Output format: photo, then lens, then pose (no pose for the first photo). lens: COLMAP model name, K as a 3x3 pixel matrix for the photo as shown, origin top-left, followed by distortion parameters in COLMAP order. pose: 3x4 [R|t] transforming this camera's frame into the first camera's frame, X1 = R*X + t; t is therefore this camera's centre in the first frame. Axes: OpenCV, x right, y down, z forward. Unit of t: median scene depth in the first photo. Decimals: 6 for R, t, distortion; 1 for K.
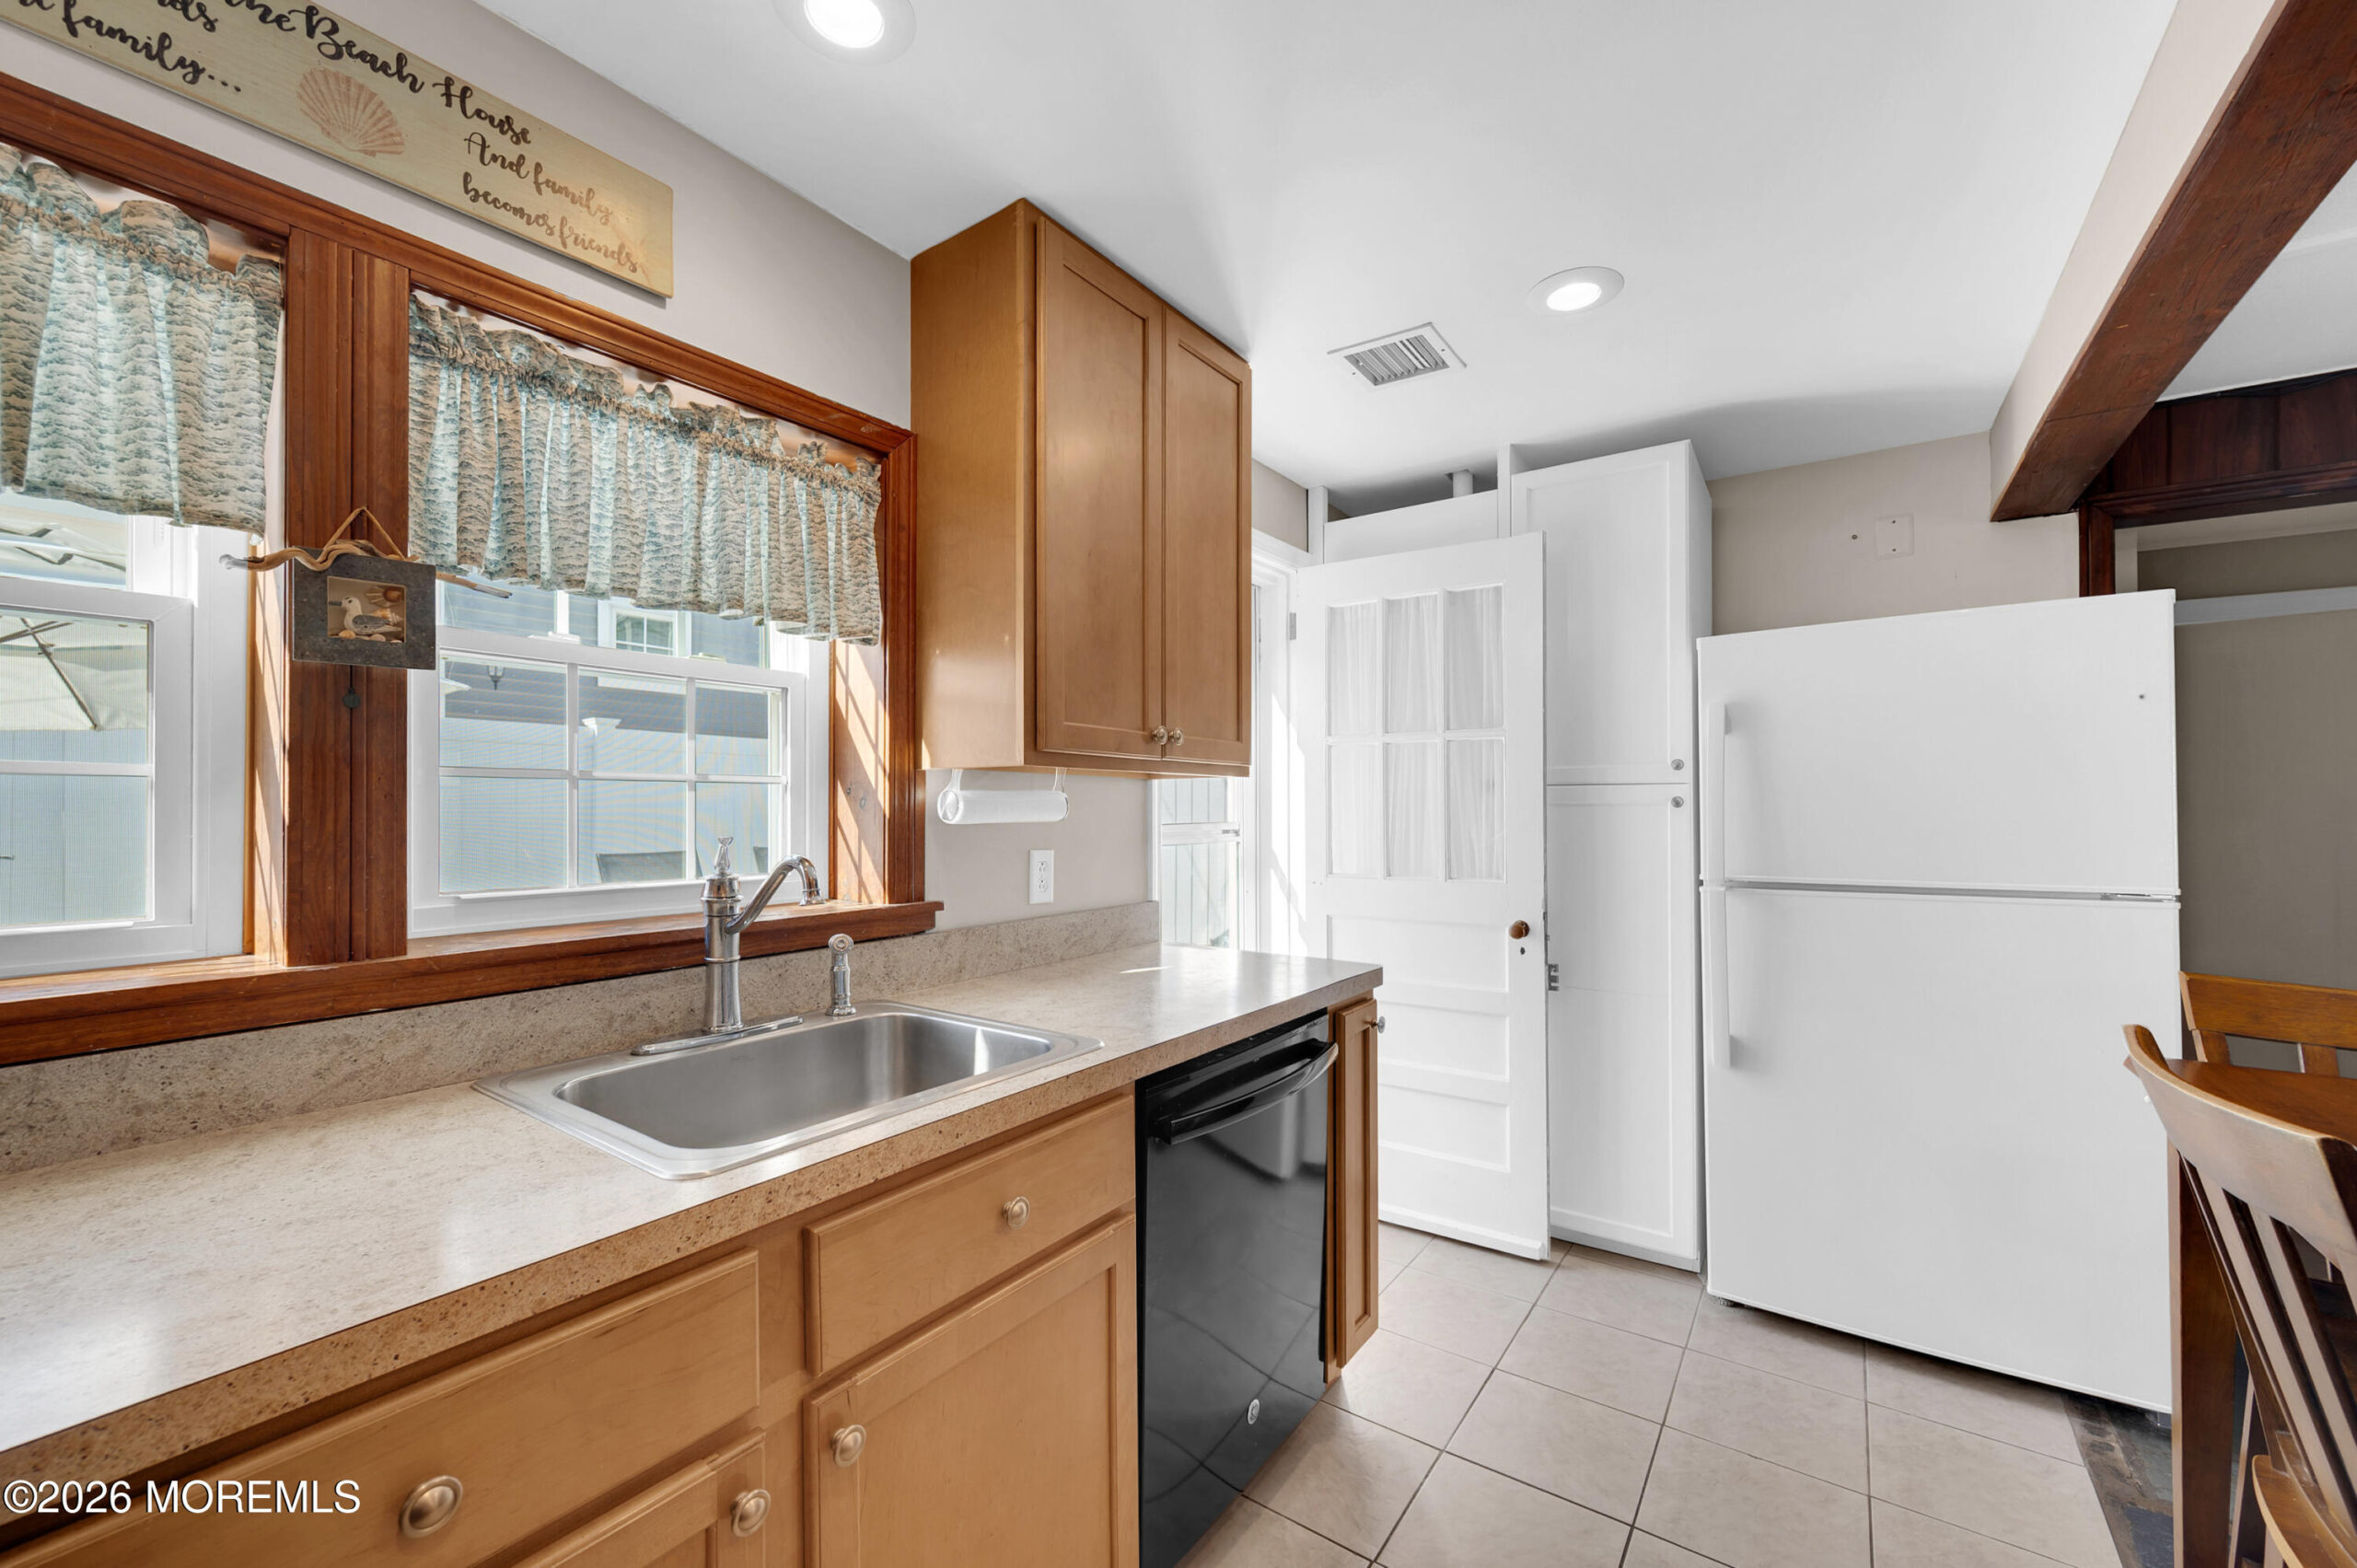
lens RADIAL K [[939.0, 0, 1178.7], [0, 939.0, 791.1], [0, 0, 1]] dist [-0.000876, -0.000189]
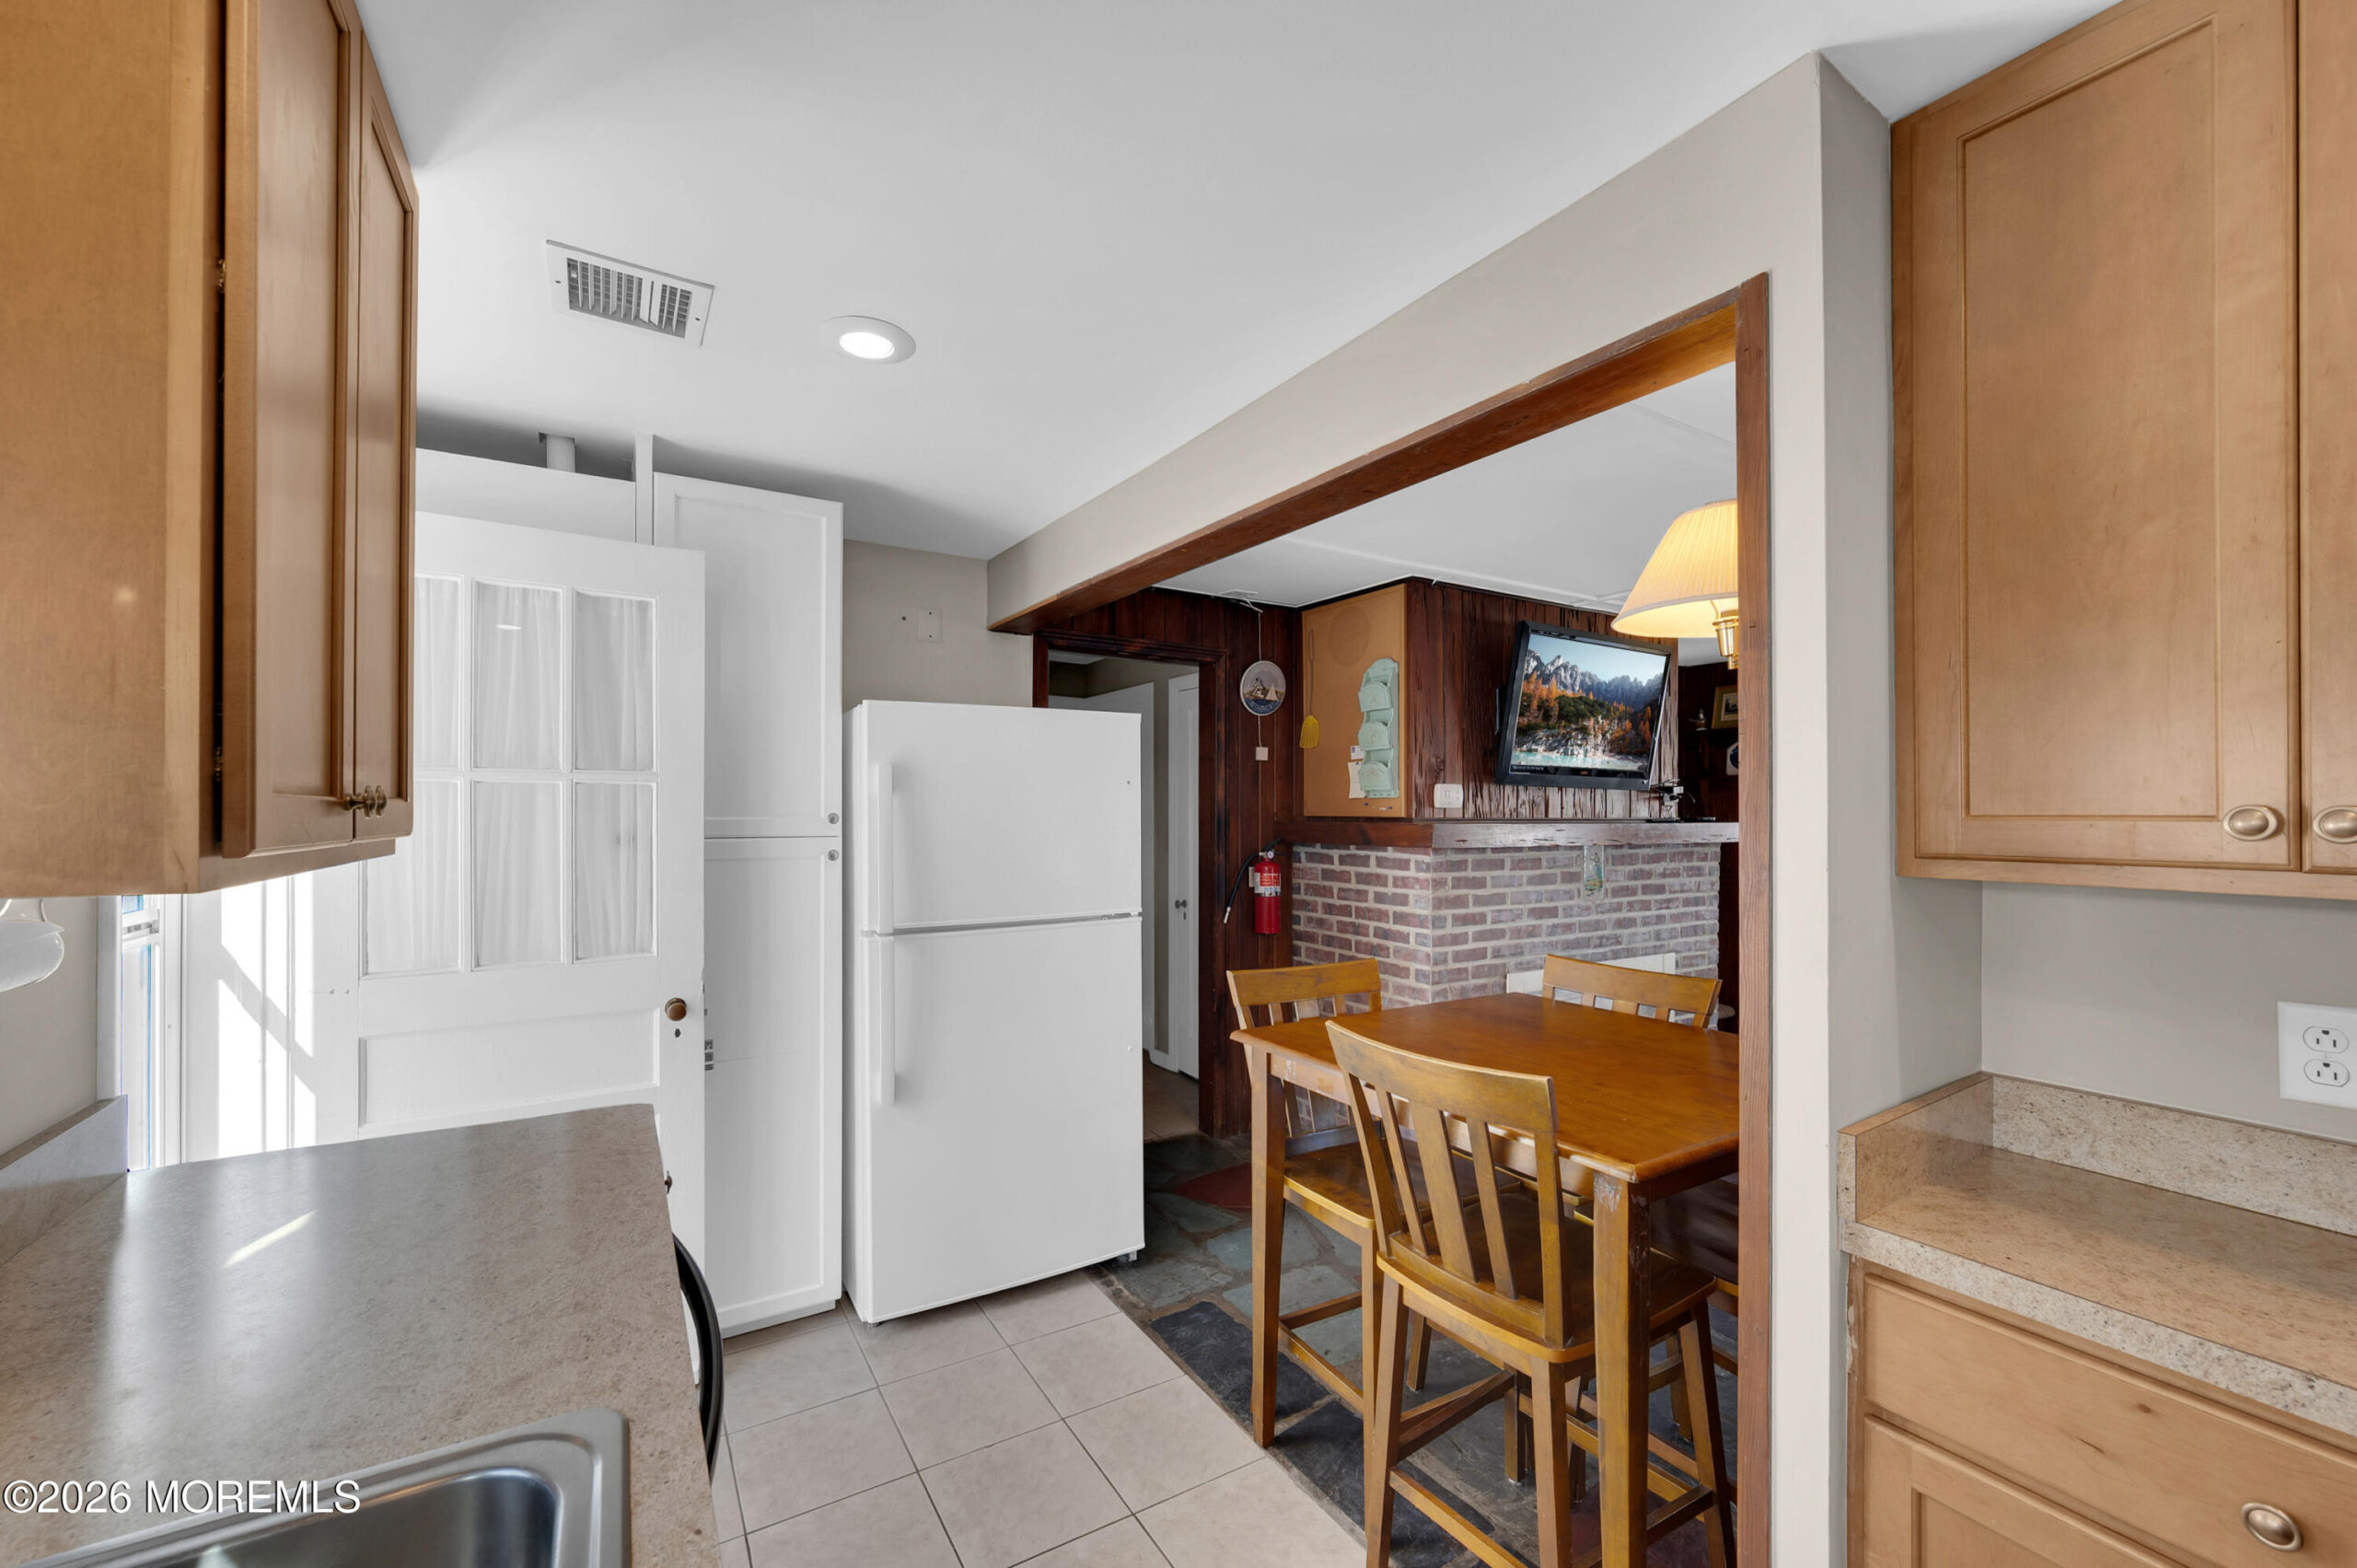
lens RADIAL K [[931.6, 0, 1161.4], [0, 931.6, 798.6], [0, 0, 1]] dist [-0.000506, -0.000043]
pose [[0.408902, 0.015673, 0.912444, -0.247499], [-0.019710, 0.999771, -0.008341, -0.048538], [-0.912366, -0.014573, 0.409117, 0.258403]]
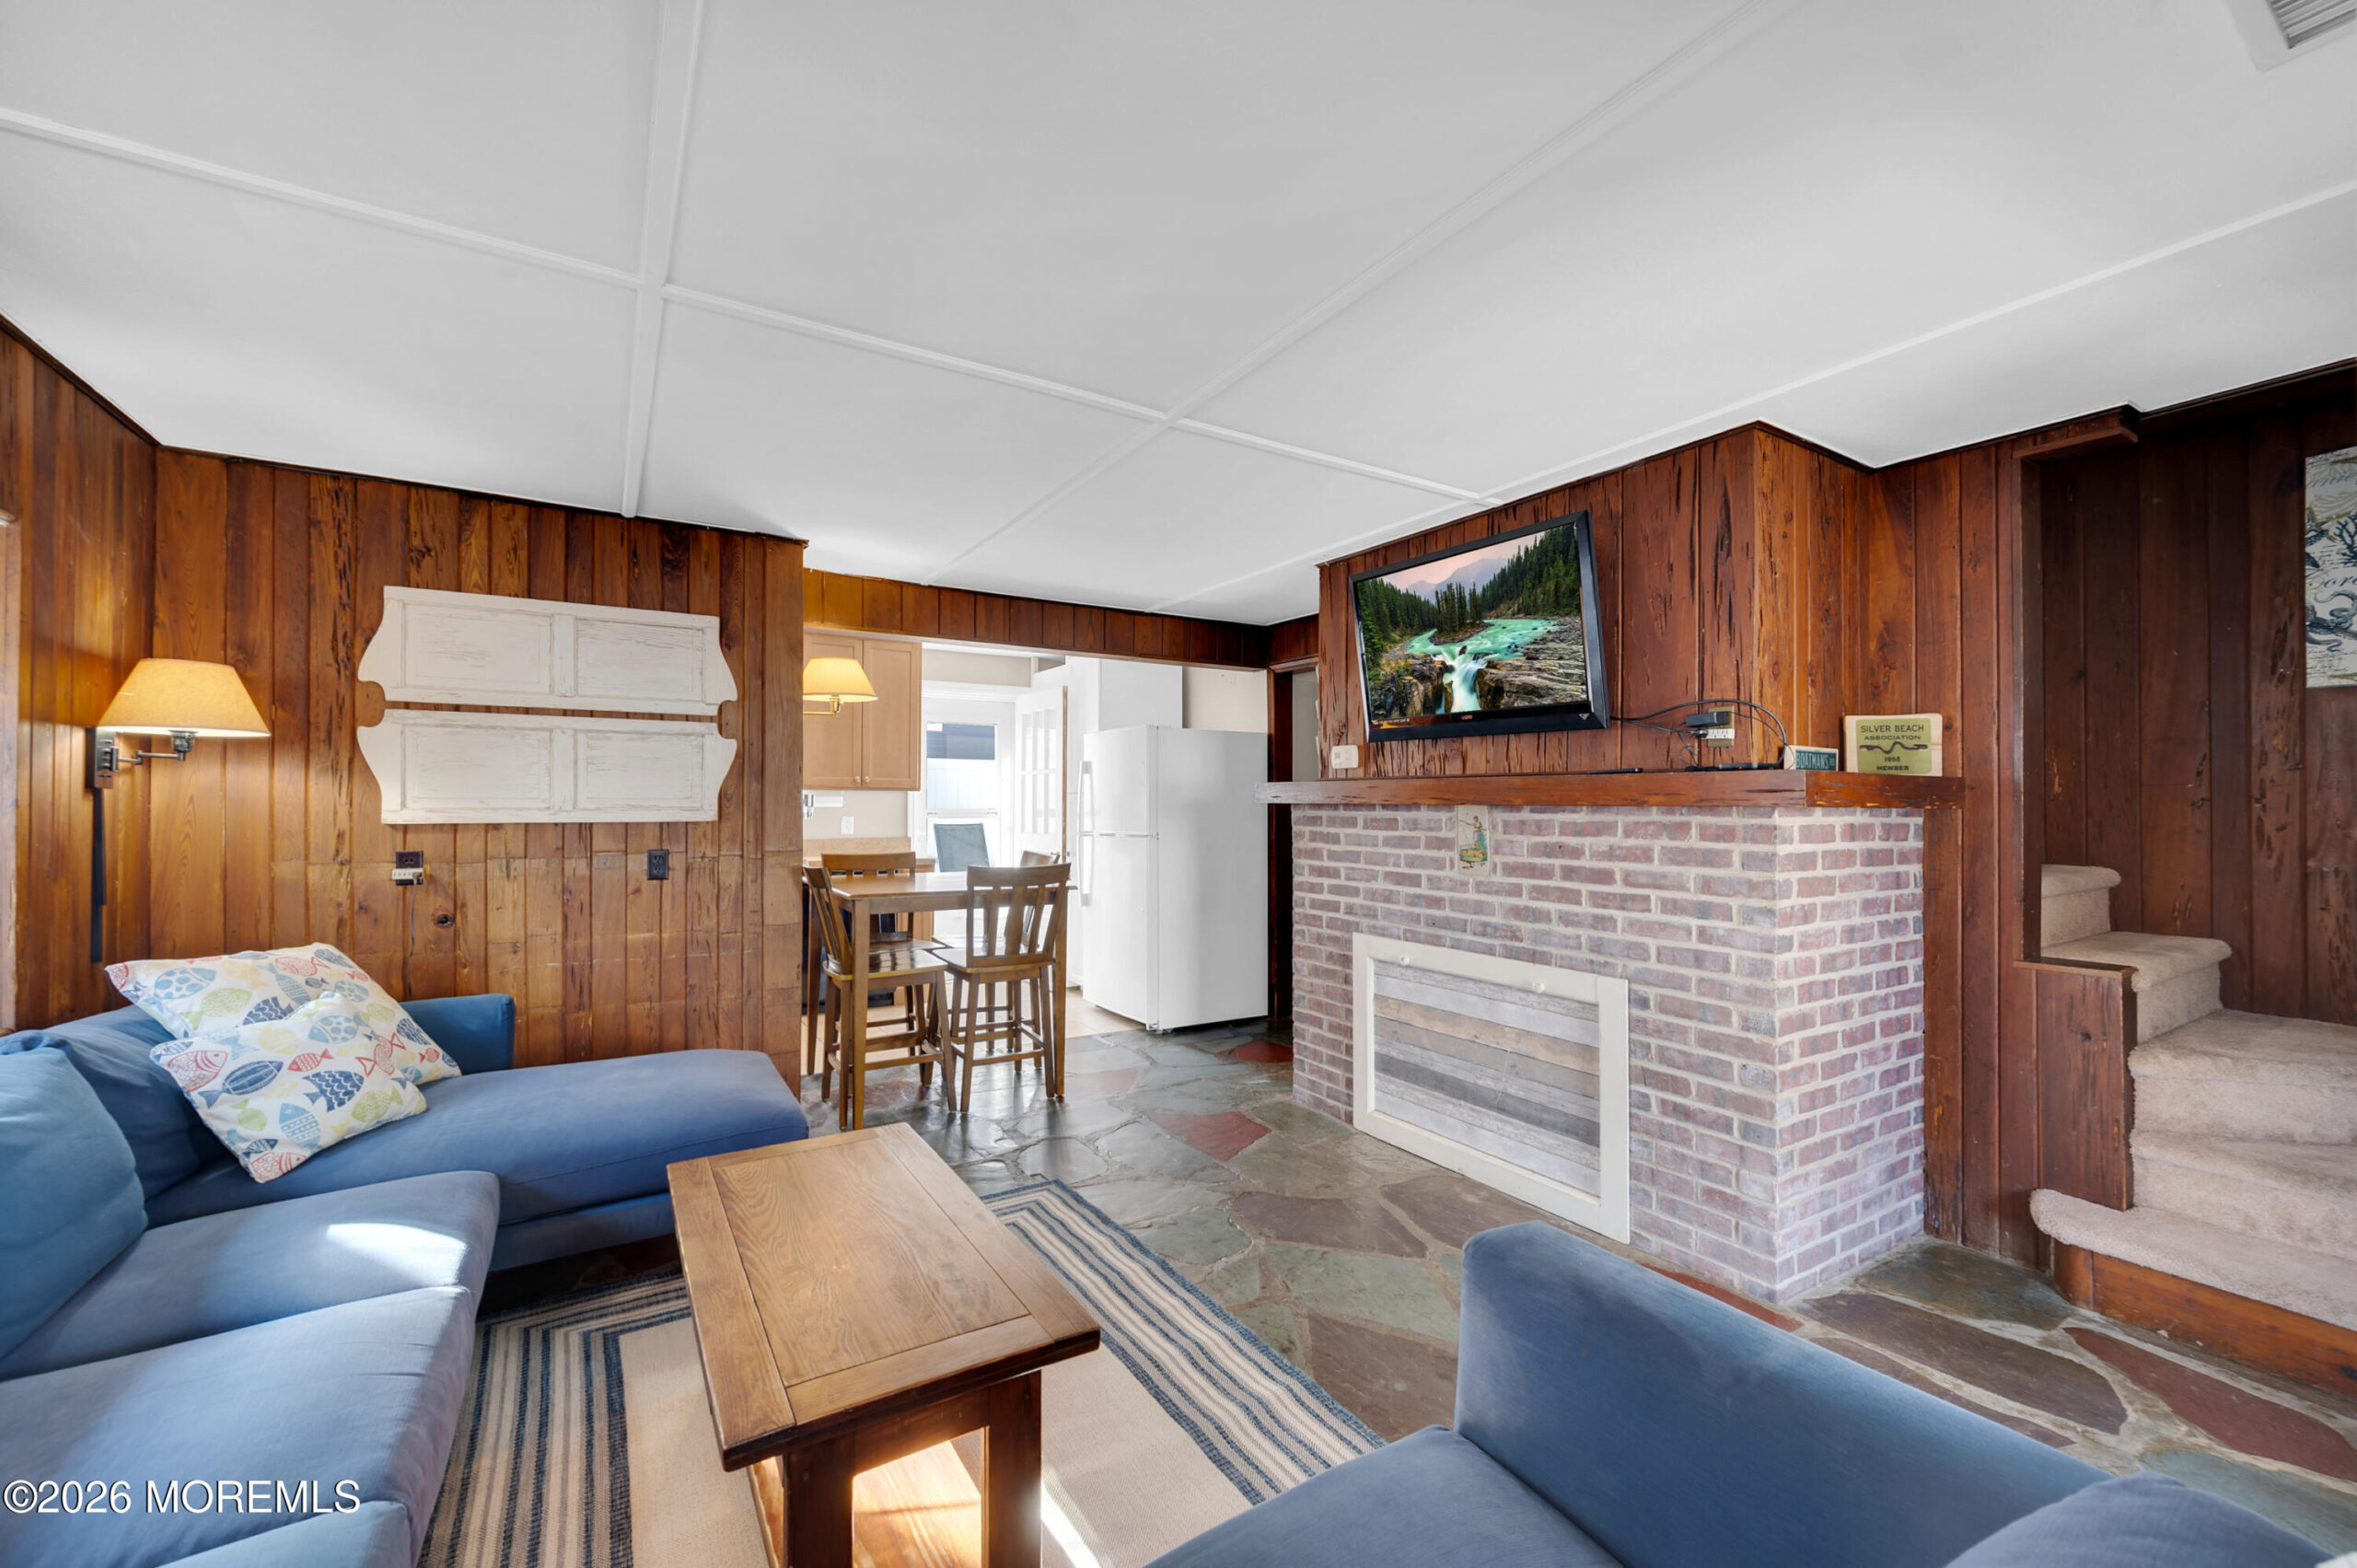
lens RADIAL K [[931.6, 0, 1161.4], [0, 931.6, 798.6], [0, 0, 1]] dist [-0.000506, -0.000043]
pose [[0.915476, 0.006866, -0.402313, 1.453868], [-0.003911, 0.999959, 0.008165, -0.019149], [0.402353, -0.005902, 0.915466, -0.975408]]
